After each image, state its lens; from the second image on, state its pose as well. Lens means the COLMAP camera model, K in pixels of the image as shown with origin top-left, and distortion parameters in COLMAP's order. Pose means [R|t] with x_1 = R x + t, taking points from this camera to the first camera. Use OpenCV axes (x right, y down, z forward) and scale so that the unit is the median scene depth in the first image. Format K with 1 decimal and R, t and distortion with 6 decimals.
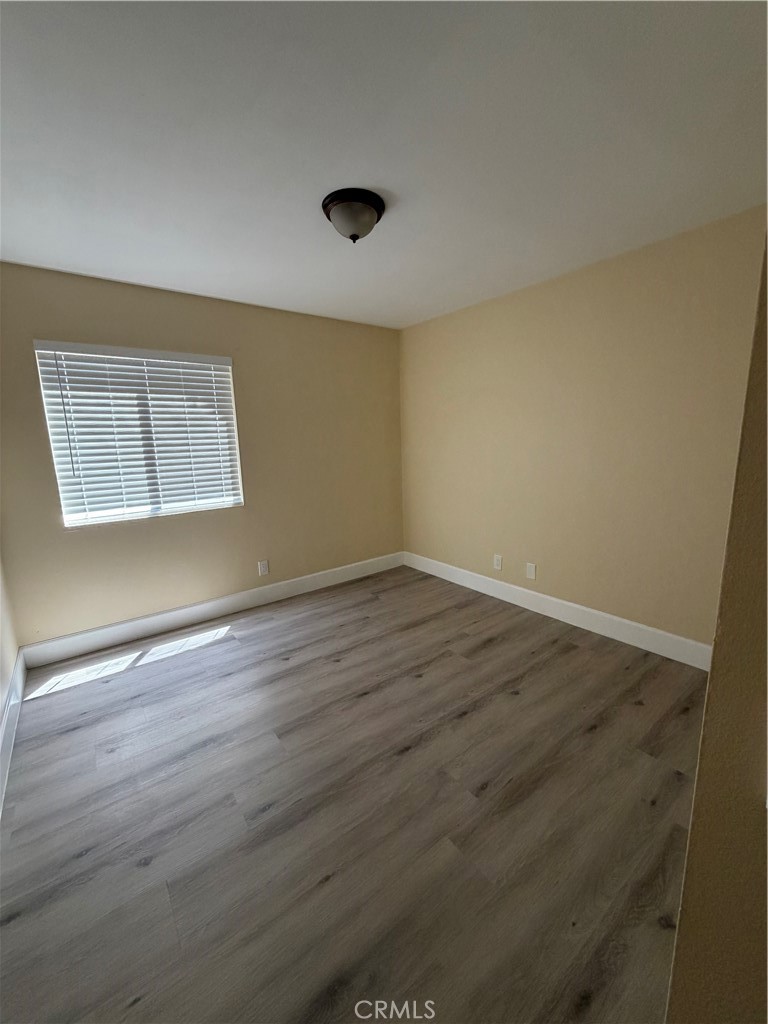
lens RADIAL K [[408.5, 0, 388.6], [0, 408.5, 512.9], [0, 0, 1]] dist [0.000714, 0.000579]
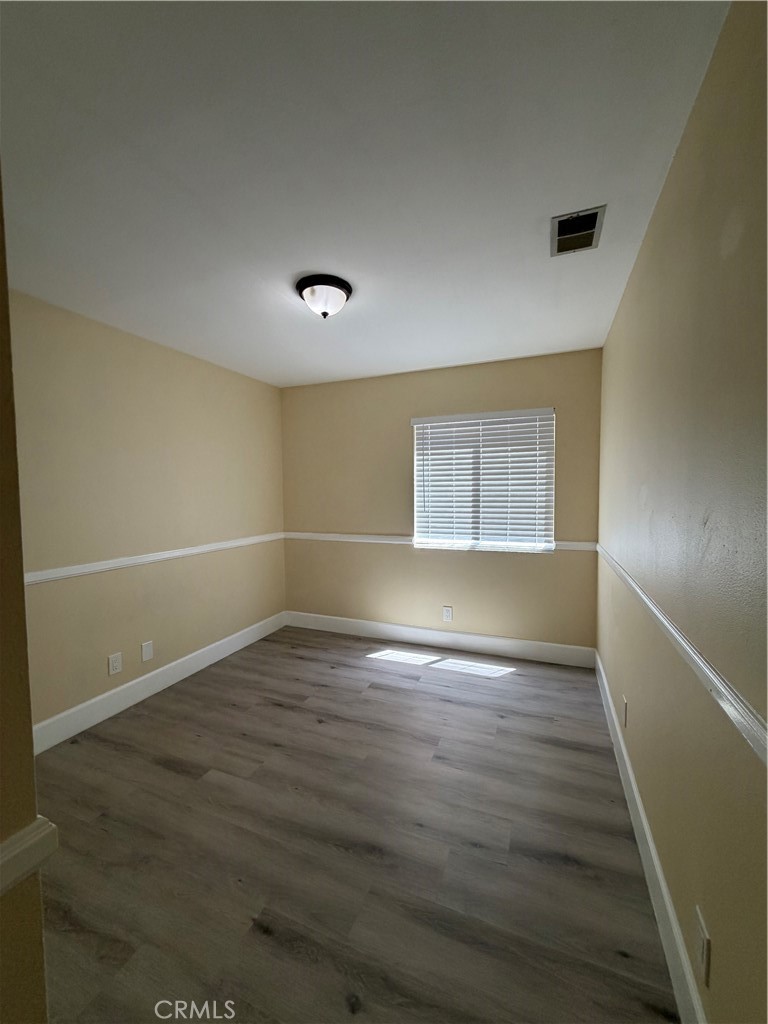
lens RADIAL K [[408.5, 0, 384.8], [0, 408.5, 511.2], [0, 0, 1]] dist [0.000714, 0.000579]
pose [[0.492629, 0.065355, -0.867782, 0.334907], [-0.164921, 0.986117, -0.019356, -0.038242], [0.854469, 0.152651, 0.496569, 0.190106]]
